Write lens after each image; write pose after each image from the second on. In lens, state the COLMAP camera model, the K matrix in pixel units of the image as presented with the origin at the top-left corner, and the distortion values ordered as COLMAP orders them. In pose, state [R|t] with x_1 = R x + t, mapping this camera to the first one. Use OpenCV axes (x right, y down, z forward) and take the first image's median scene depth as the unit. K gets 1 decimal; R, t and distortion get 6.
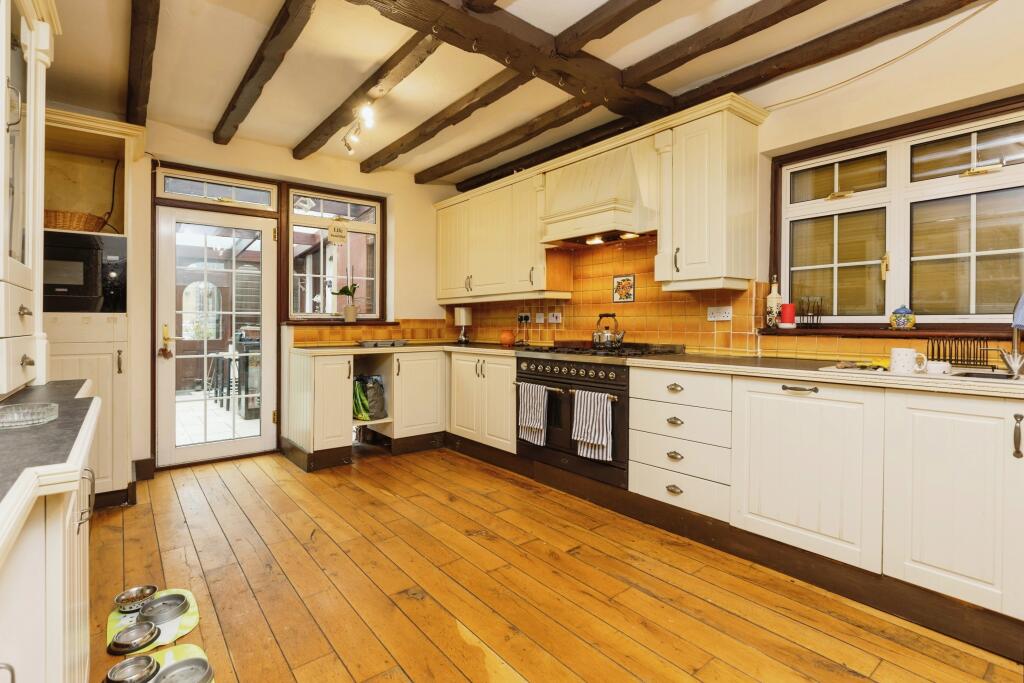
lens RADIAL K [[500.7, 0, 510.6], [0, 500.7, 324.9], [0, 0, 1]] dist [-0.000424, 0.000210]
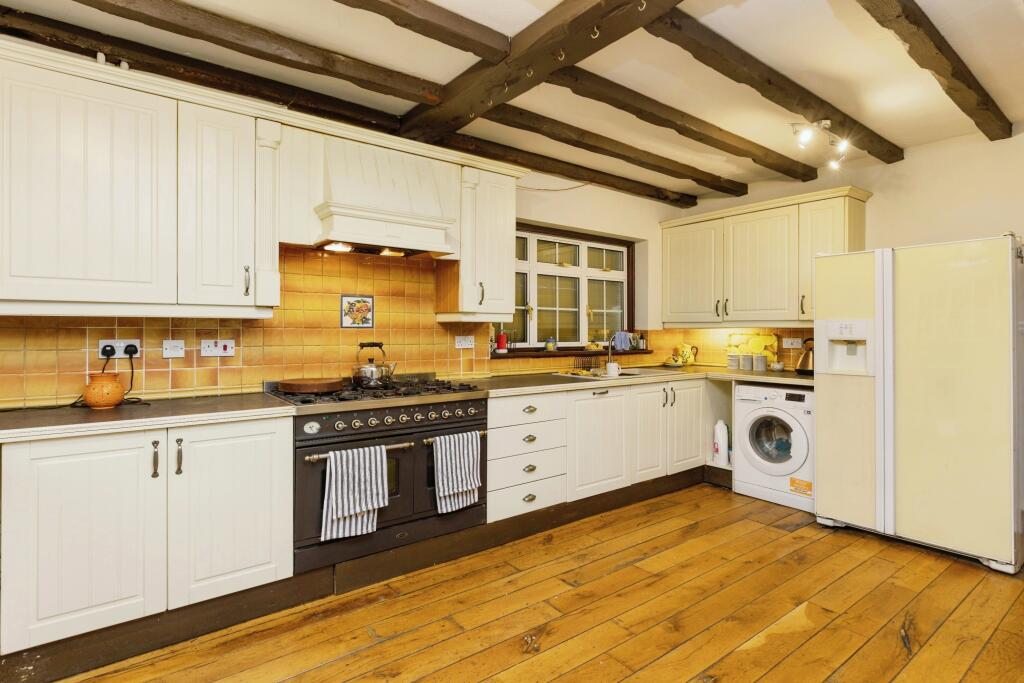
lens RADIAL K [[493.6, 0, 509.4], [0, 493.6, 334.0], [0, 0, 1]] dist [-0.000686, 0.000062]
pose [[0.042657, -0.004454, 0.999080, -0.691879], [0.004075, 0.999983, 0.004284, -0.045139], [-0.999081, 0.003888, 0.042675, 0.856138]]
